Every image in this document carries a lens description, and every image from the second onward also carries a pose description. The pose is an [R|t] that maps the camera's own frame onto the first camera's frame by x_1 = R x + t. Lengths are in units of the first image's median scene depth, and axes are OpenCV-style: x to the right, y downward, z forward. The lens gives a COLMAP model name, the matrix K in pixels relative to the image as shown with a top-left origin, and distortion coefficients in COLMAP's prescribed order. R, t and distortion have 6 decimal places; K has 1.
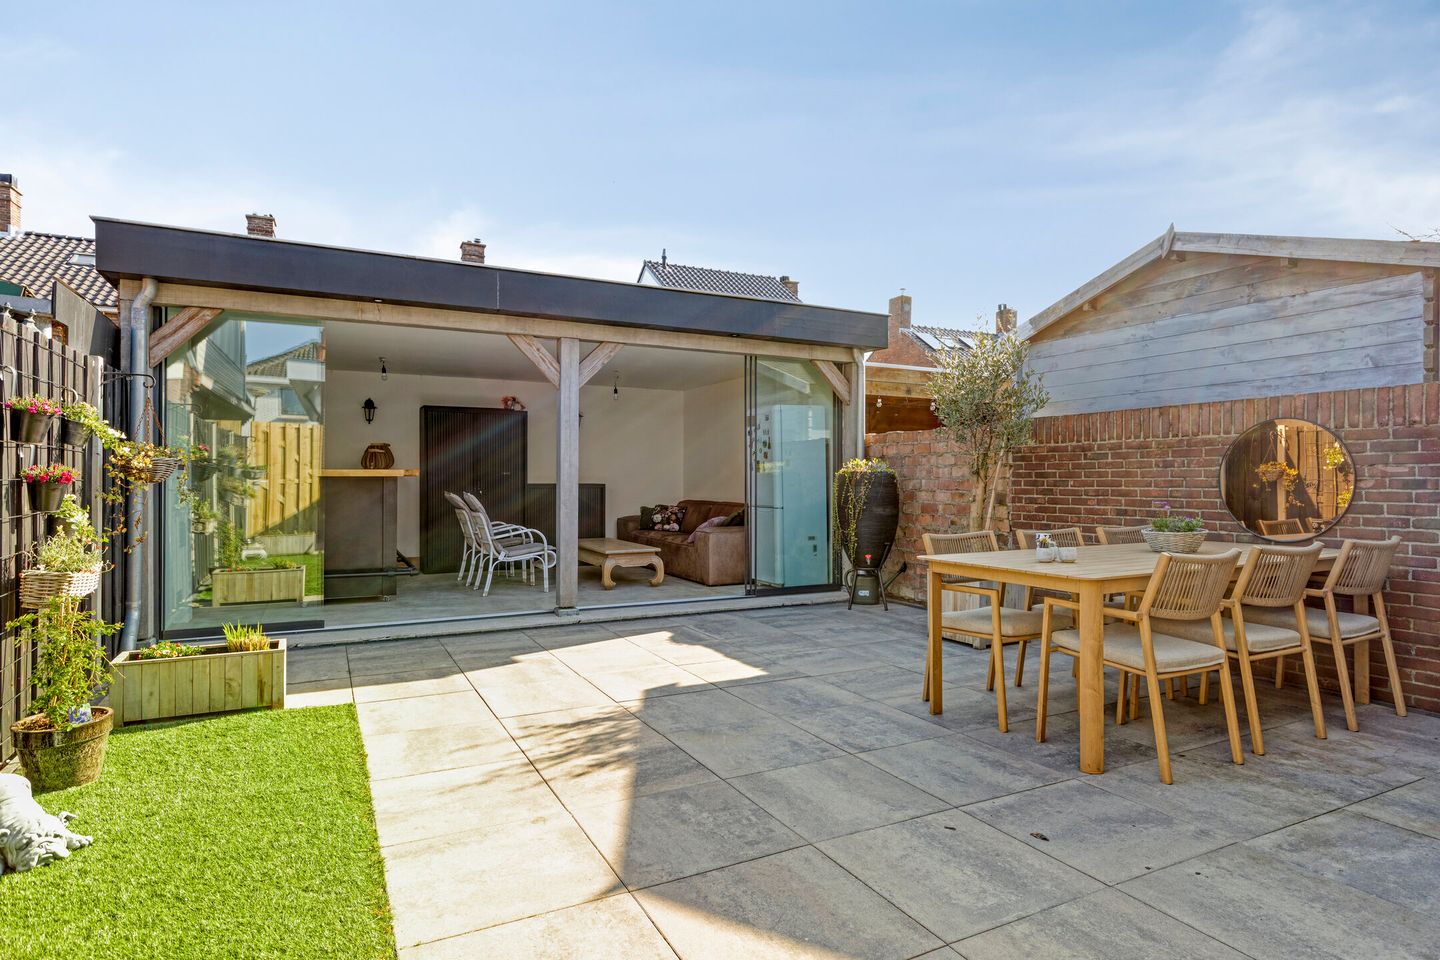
lens RADIAL K [[780.8, 0, 721.6], [0, 780.8, 483.1], [0, 0, 1]] dist [-0.000099, 0.001440]
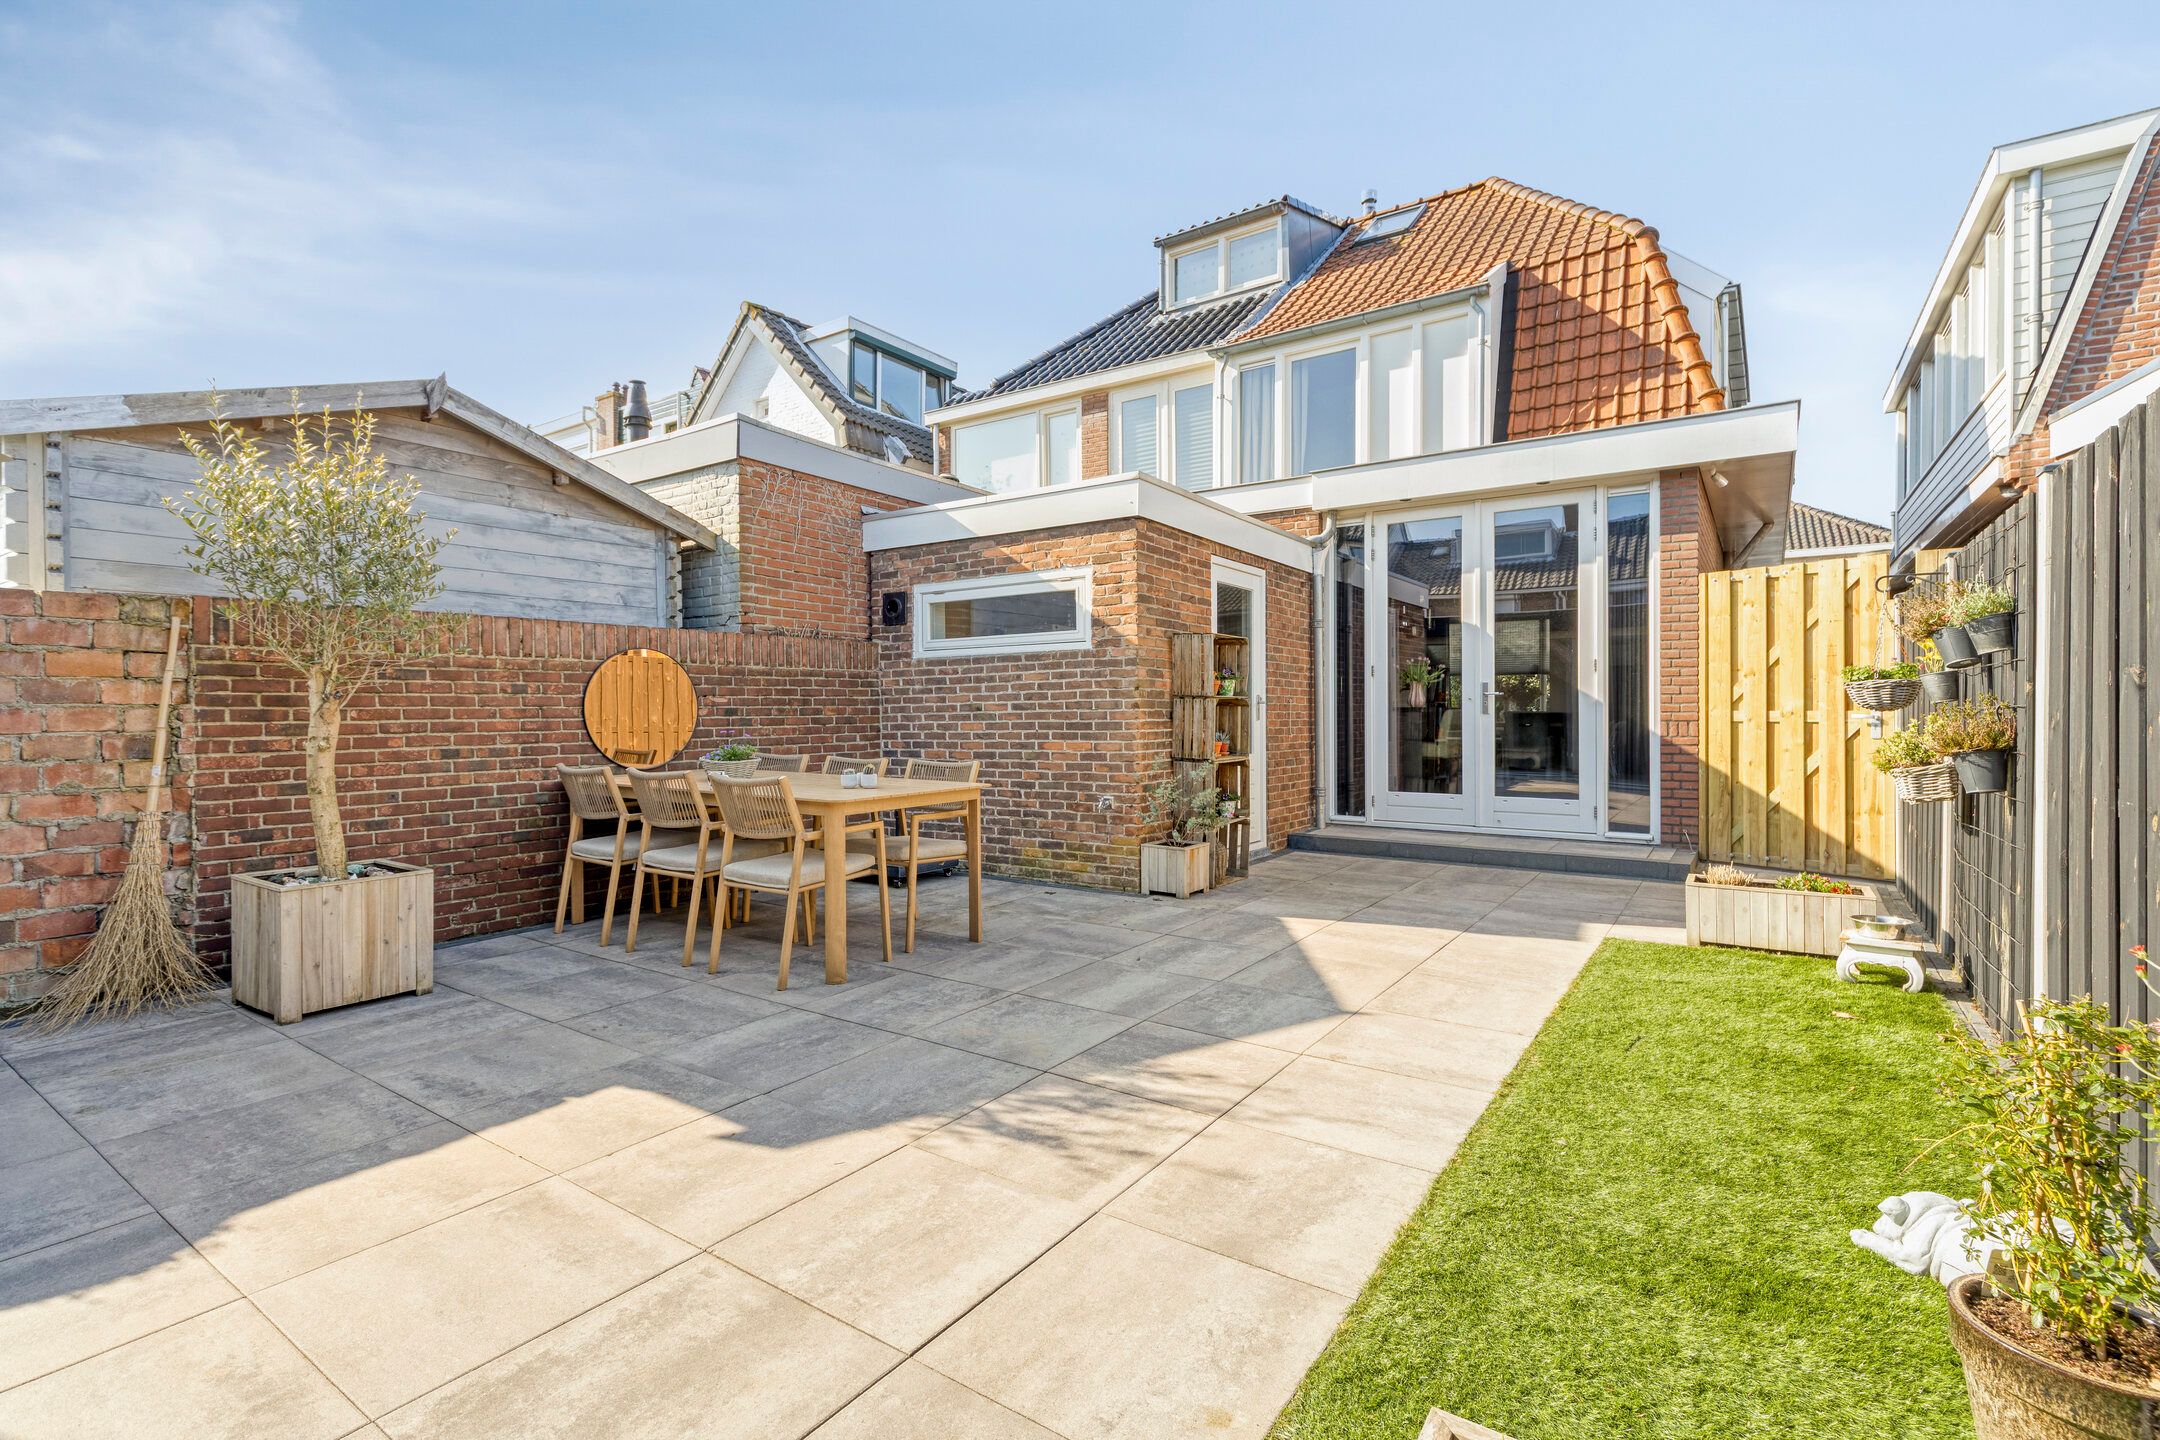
lens RADIAL K [[973.8, 0, 1096.3], [0, 973.8, 708.8], [0, 0, 1]] dist [0.008366, -0.001677]
pose [[-0.472914, 0.003478, 0.881102, -0.598563], [0.007918, 0.999969, 0.000302, 0.000246], [-0.881073, 0.007120, -0.472927, 0.947926]]
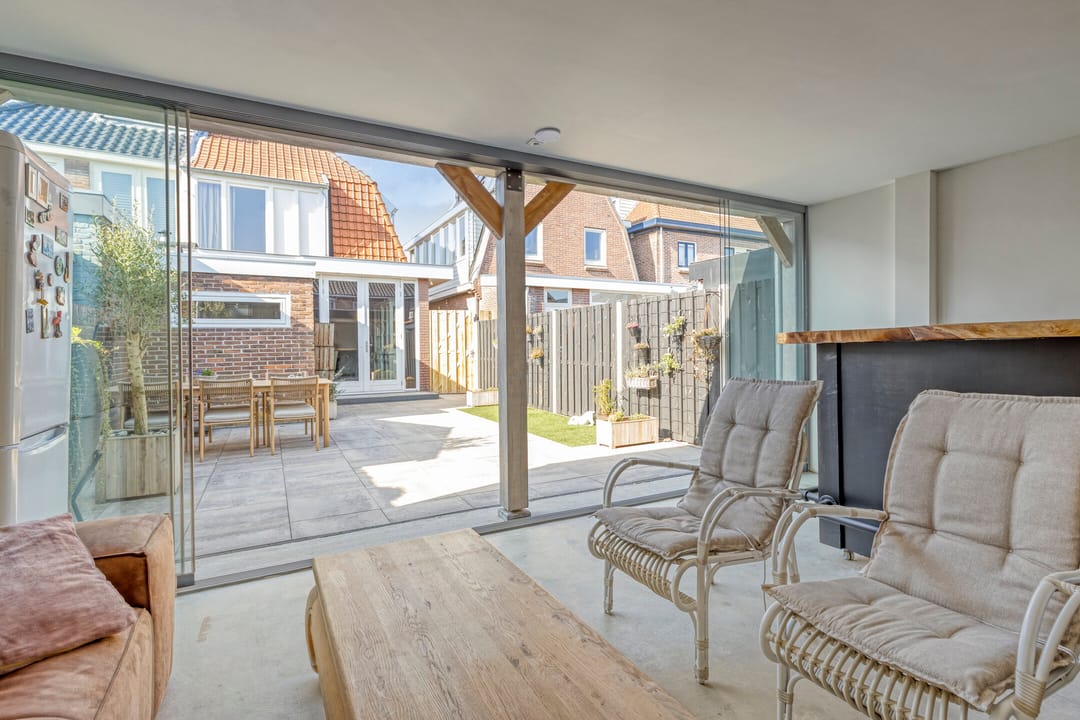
lens RADIAL K [[504.9, 0, 533.3], [0, 504.9, 349.0], [0, 0, 1]] dist [0.011038, -0.003803]
pose [[-0.999951, 0.009852, -0.000052, -0.290066], [0.009851, 0.999908, 0.009298, -0.014560], [0.000144, 0.009297, -0.999957, 1.966689]]
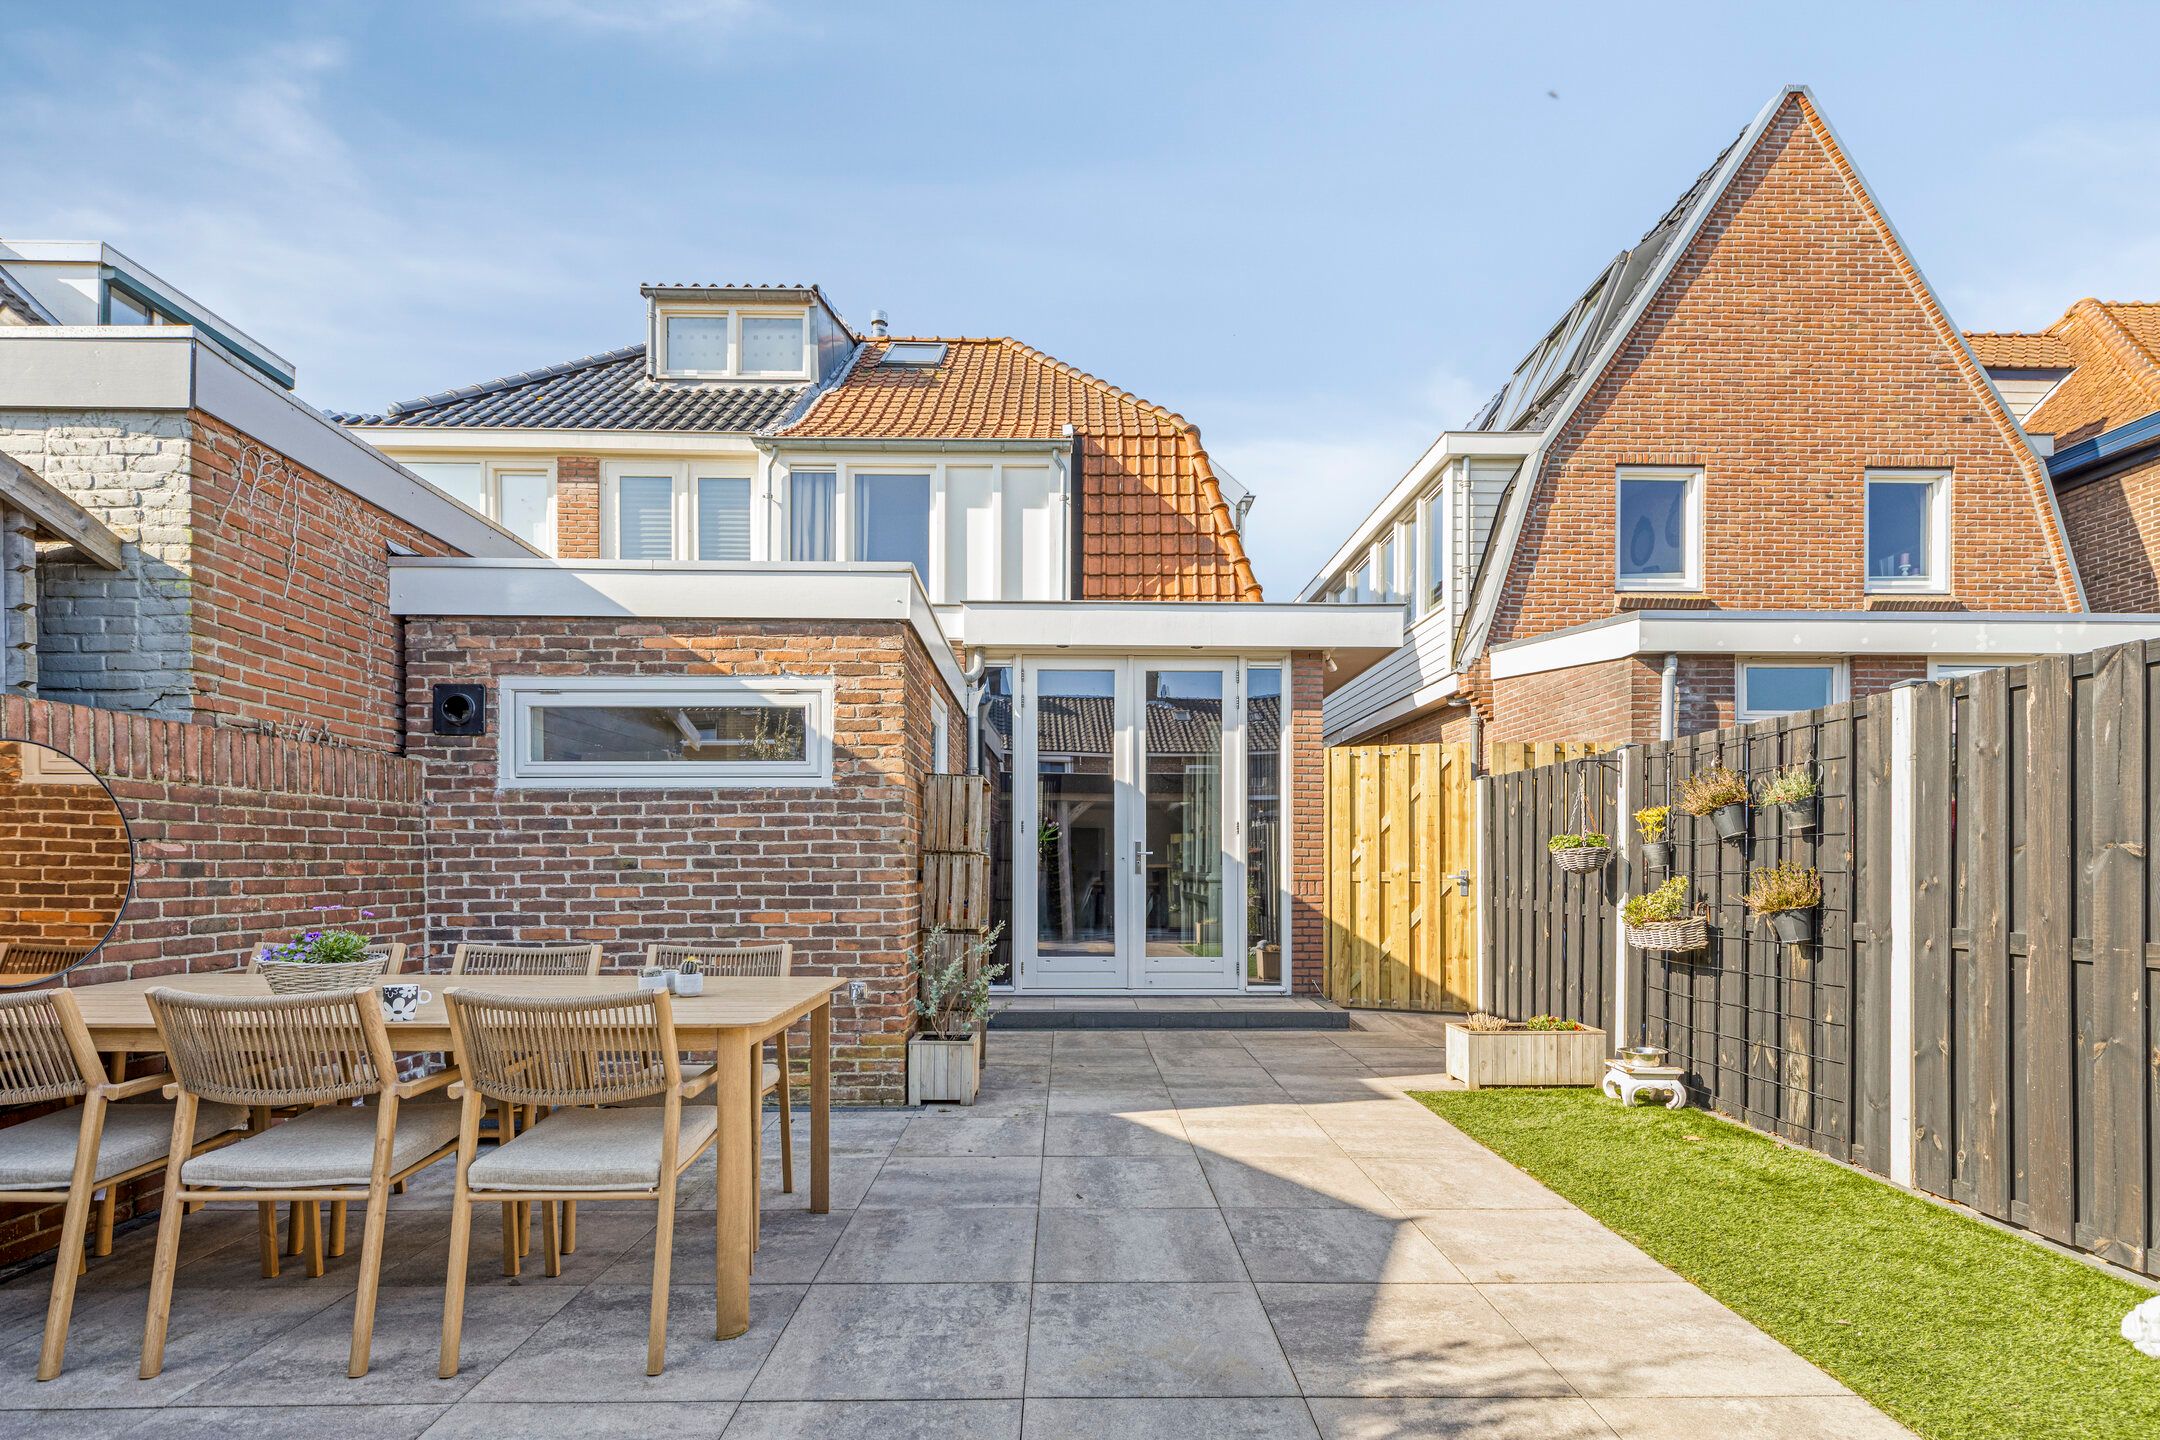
lens RADIAL K [[1009.7, 0, 1084.0], [0, 1009.7, 861.8], [0, 0, 1]] dist [0.011038, -0.003803]
pose [[-0.893928, 0.000123, 0.448210, -0.163842], [-0.000203, 1.000000, -0.000679, -0.003969], [-0.448210, -0.000698, -0.893928, 1.120035]]
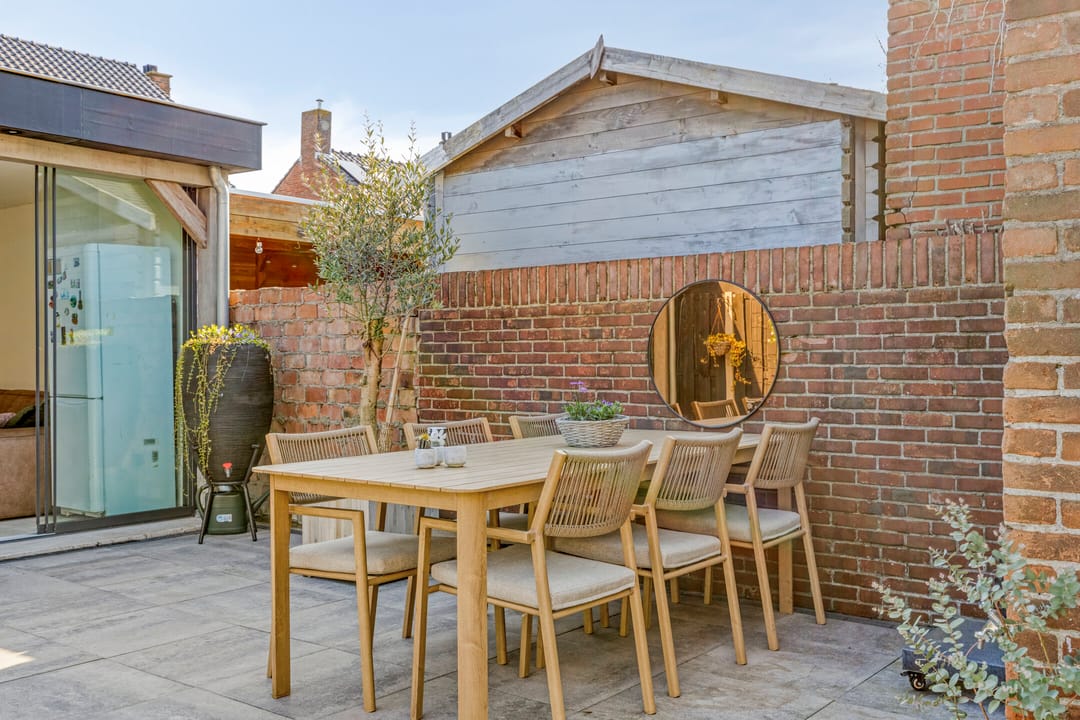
lens RADIAL K [[1035.6, 0, 542.9], [0, 1035.6, 355.9], [0, 0, 1]] dist [0.011602, 0.000000]
pose [[0.909655, -0.003686, 0.415349, 0.081421], [0.005412, 0.999981, -0.002978, 0.000689], [-0.415330, 0.004957, 0.909657, 0.056751]]
